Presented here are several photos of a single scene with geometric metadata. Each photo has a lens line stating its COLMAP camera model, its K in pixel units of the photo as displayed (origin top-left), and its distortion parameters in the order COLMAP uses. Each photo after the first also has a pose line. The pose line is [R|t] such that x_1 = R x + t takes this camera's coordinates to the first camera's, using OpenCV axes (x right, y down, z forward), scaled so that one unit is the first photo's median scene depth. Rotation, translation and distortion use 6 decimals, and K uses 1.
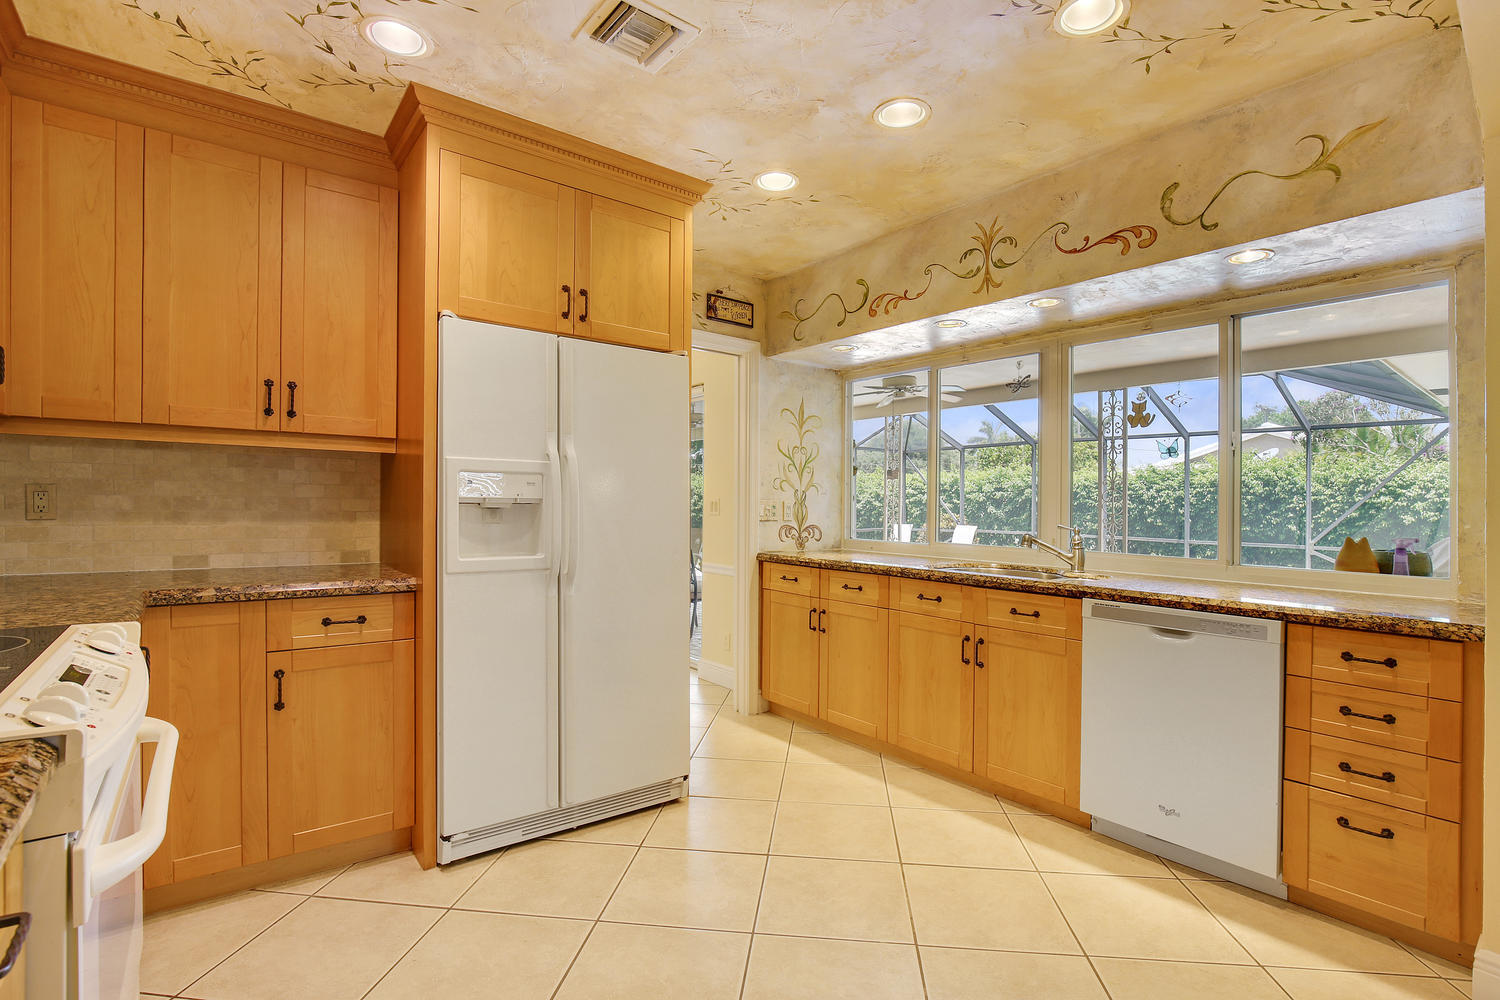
lens RADIAL K [[713.4, 0, 759.1], [0, 713.4, 490.1], [0, 0, 1]] dist [-0.028263, 0.003273]
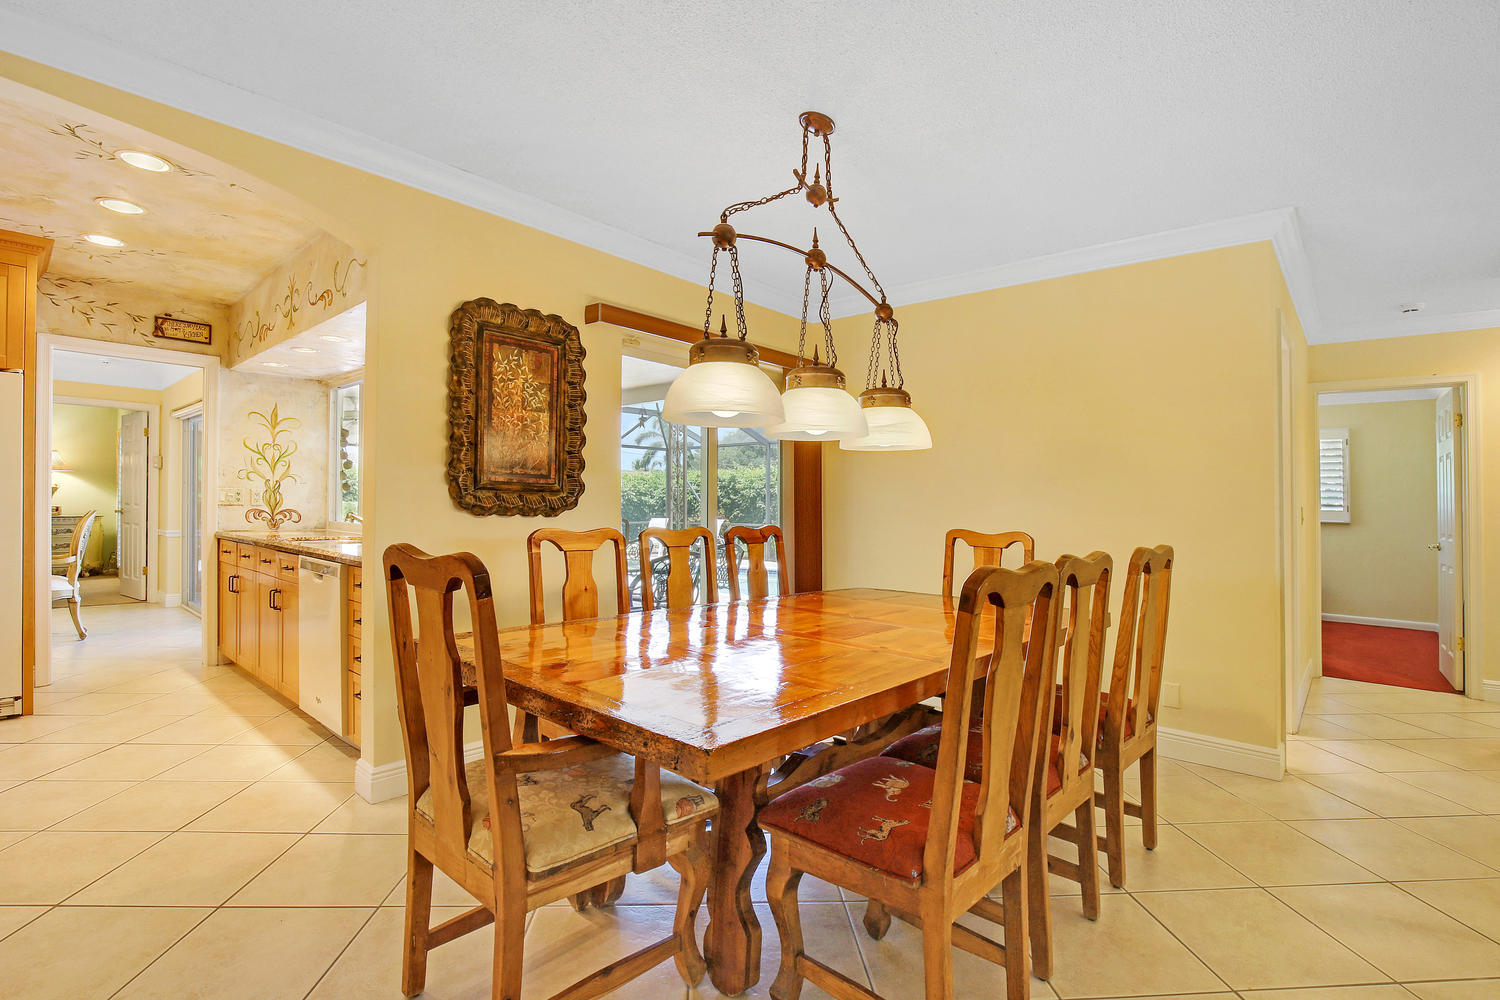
lens RADIAL K [[713.4, 0, 776.6], [0, 713.4, 472.4], [0, 0, 1]] dist [-0.028263, 0.003273]
pose [[0.983272, 0.005103, 0.182071, 0.750600], [-0.001000, 0.999744, -0.022617, 0.014641], [-0.182140, 0.022057, 0.983025, -0.351676]]
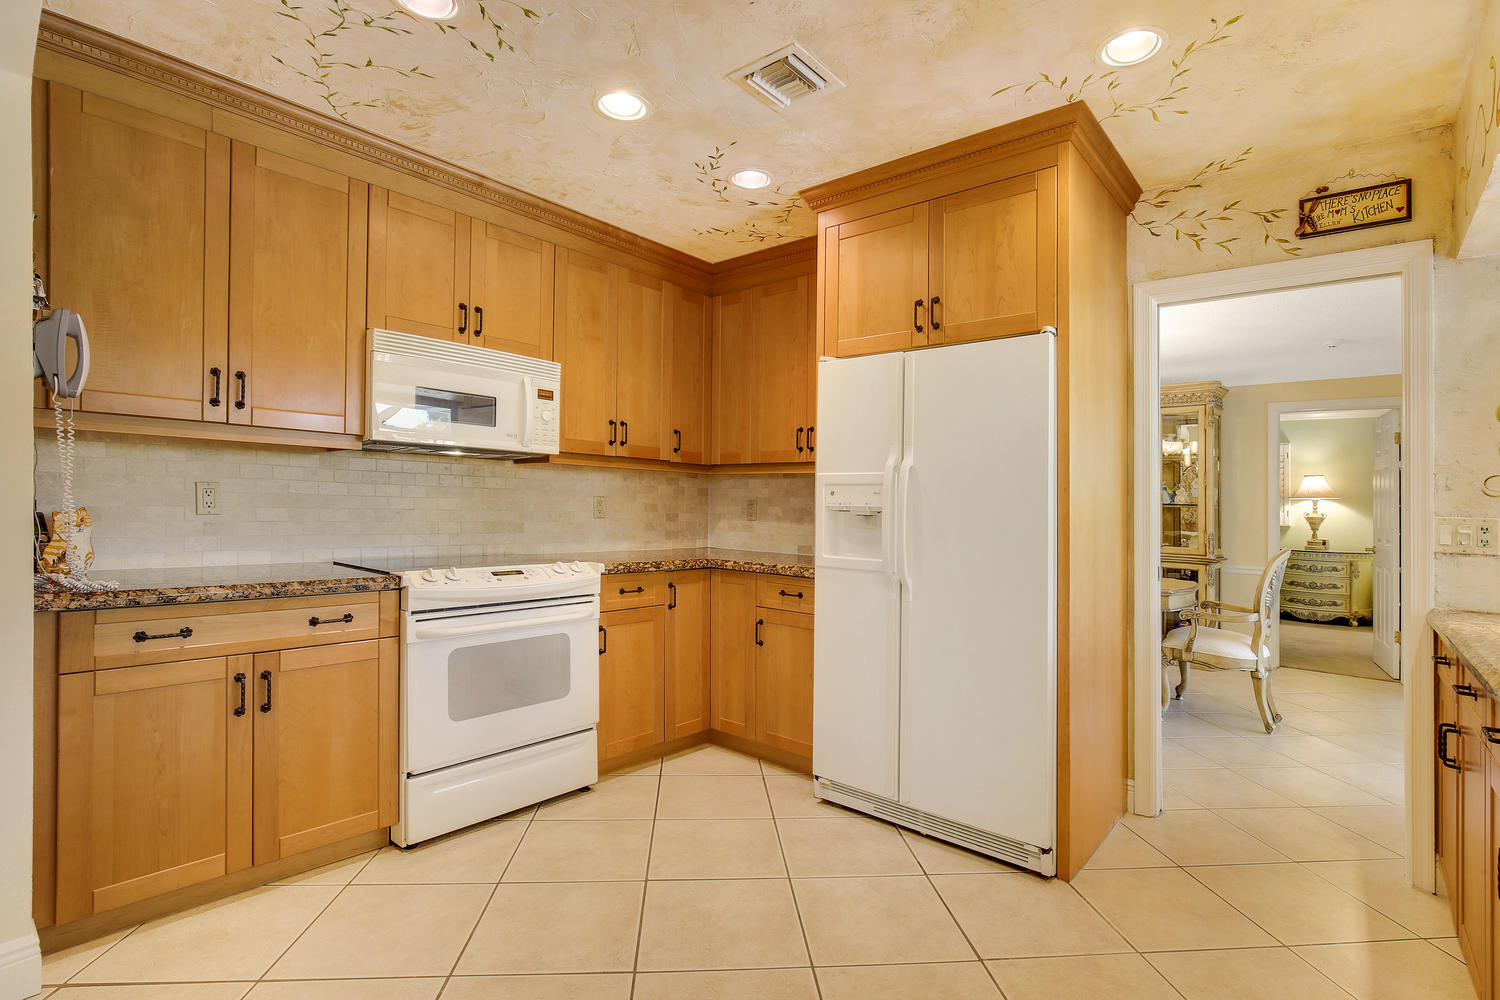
lens RADIAL K [[713.4, 0, 759.4], [0, 713.4, 510.2], [0, 0, 1]] dist [-0.028263, 0.003273]
pose [[0.195898, -0.003532, -0.980618, 0.461871], [-0.003813, 0.999983, -0.004364, 0.014279], [0.980617, 0.004594, 0.195881, 0.384840]]
